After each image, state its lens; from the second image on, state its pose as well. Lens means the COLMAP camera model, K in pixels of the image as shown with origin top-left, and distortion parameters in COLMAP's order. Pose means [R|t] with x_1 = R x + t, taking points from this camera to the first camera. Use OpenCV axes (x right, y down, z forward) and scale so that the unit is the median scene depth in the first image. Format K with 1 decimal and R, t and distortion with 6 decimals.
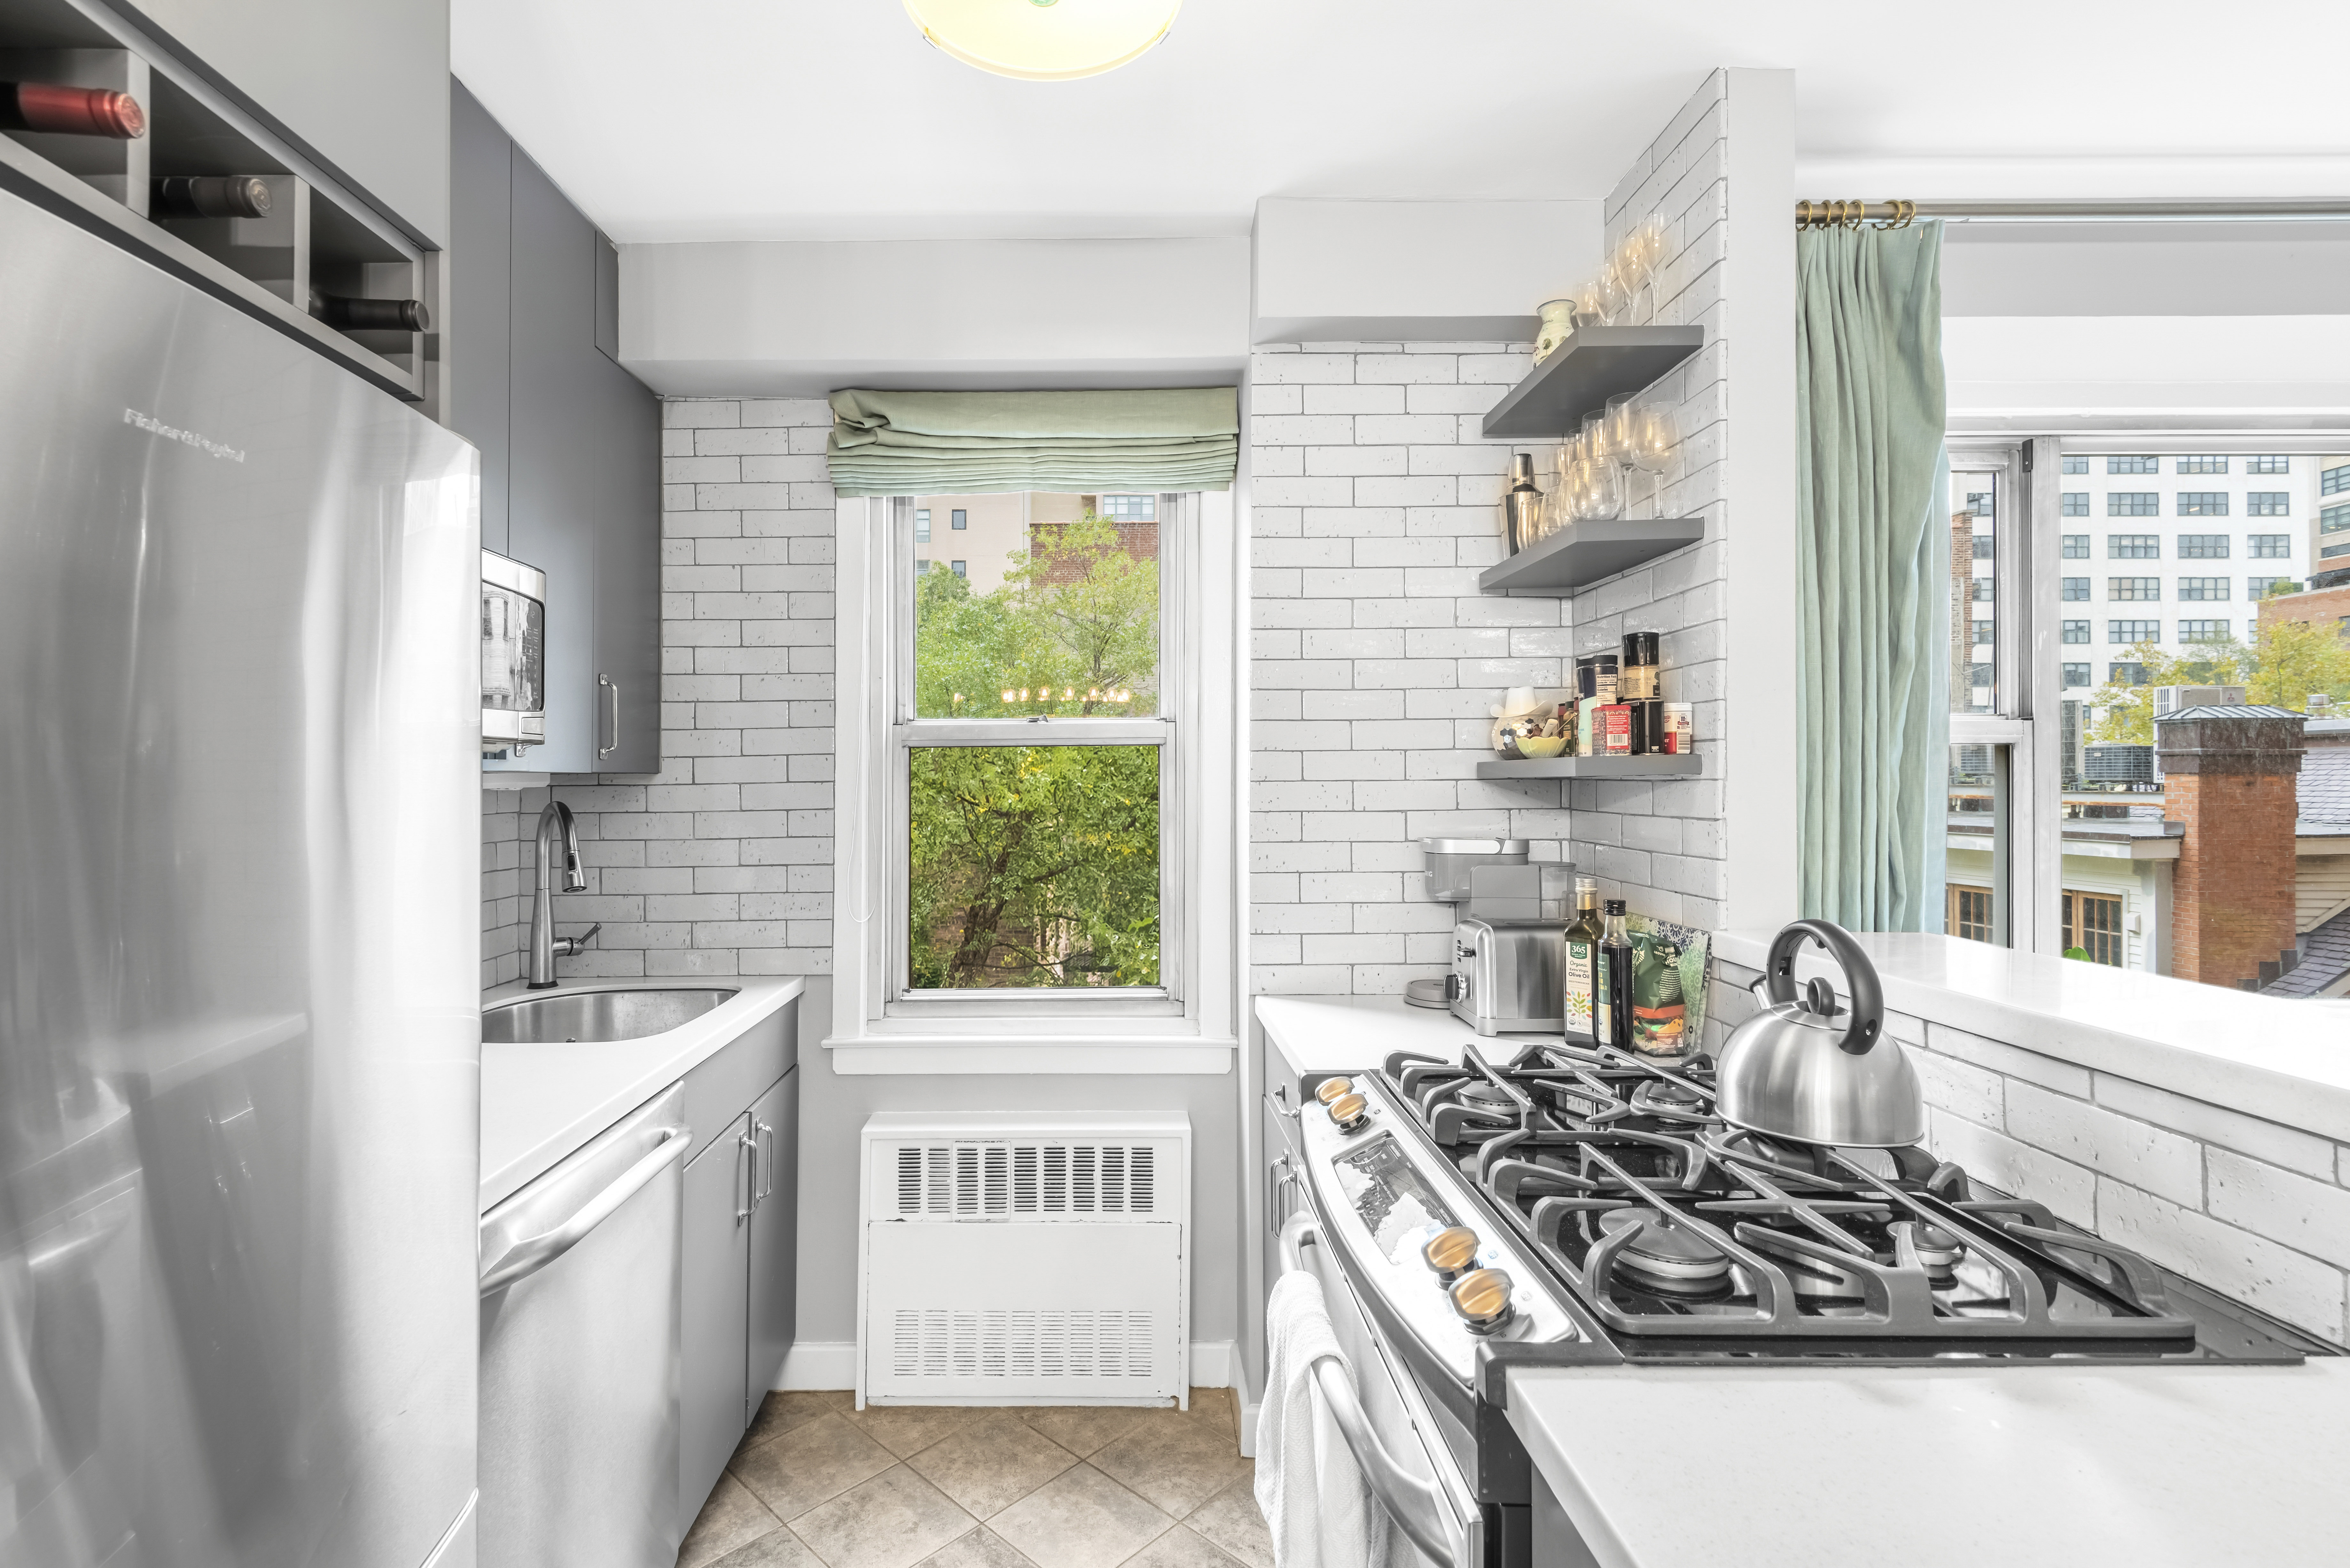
lens RADIAL K [[1049.8, 0, 1117.3], [0, 1049.8, 776.6], [0, 0, 1]] dist [0.010134, -0.005591]
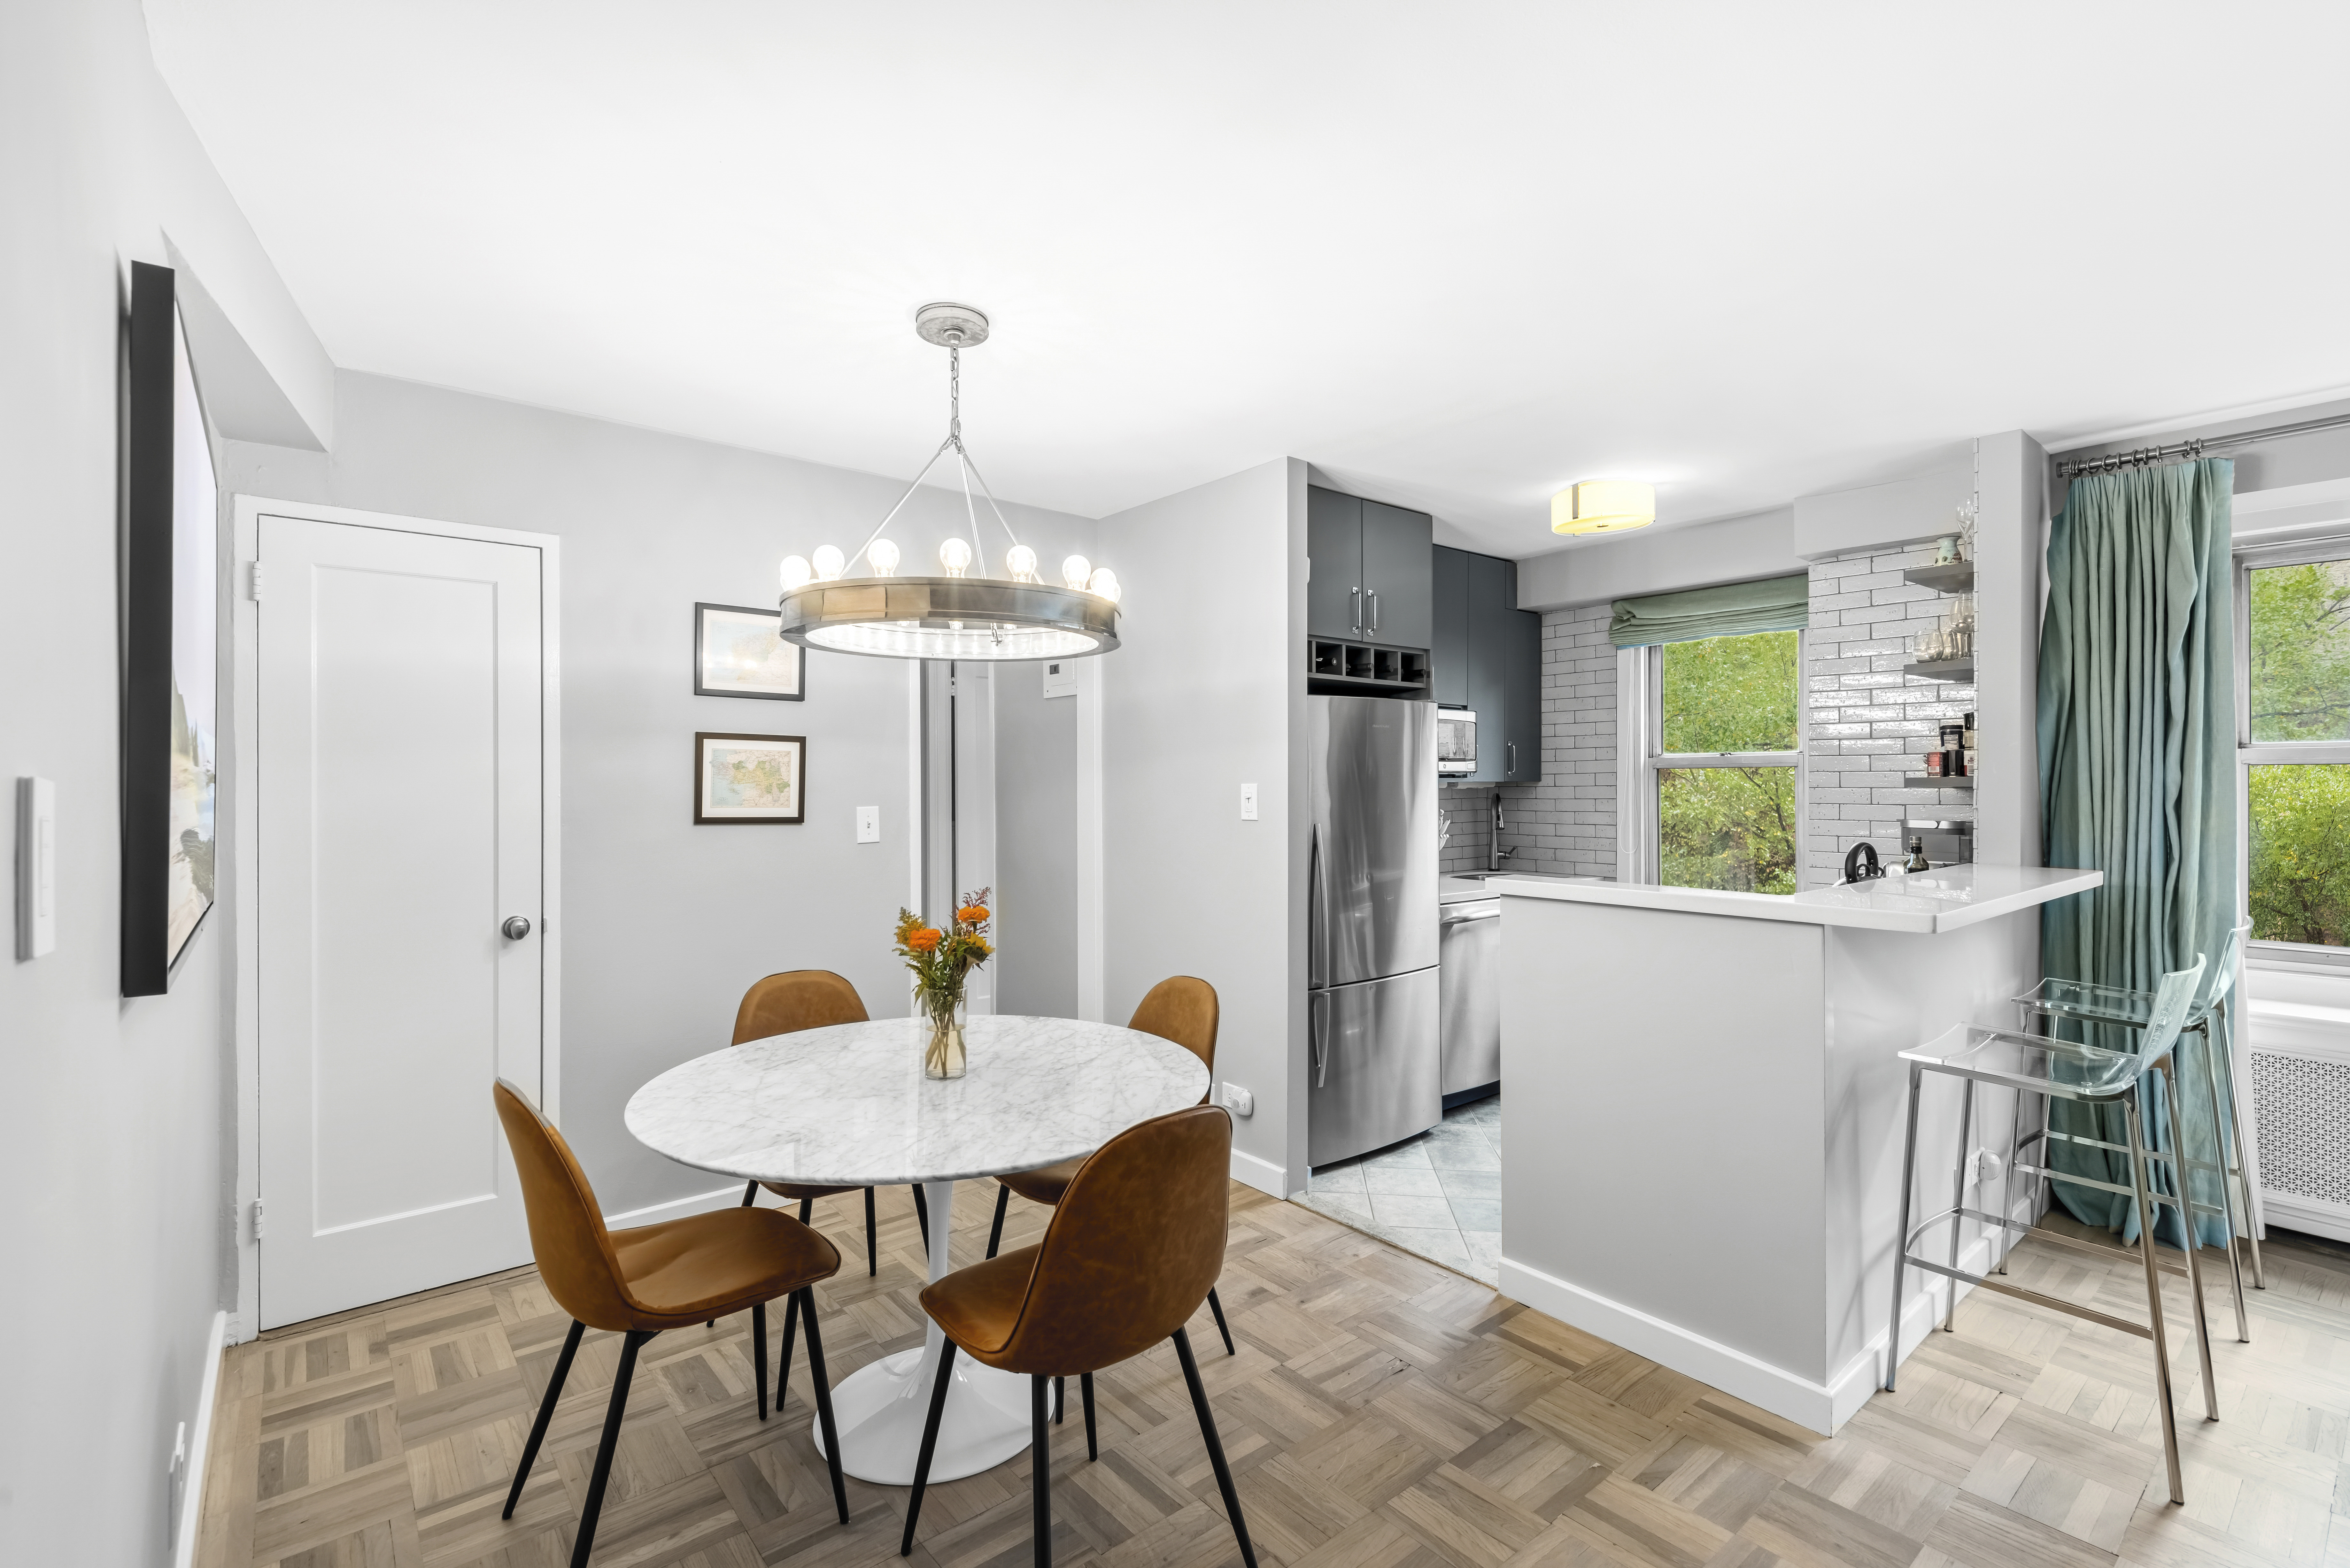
lens RADIAL K [[1049.8, 0, 1171.0], [0, 1049.8, 775.2], [0, 0, 1]] dist [0.010134, -0.005591]
pose [[0.635530, -0.000762, -0.772075, 0.789706], [0.004486, 0.999986, 0.002706, -0.025679], [0.772063, -0.005183, 0.635525, -1.026030]]
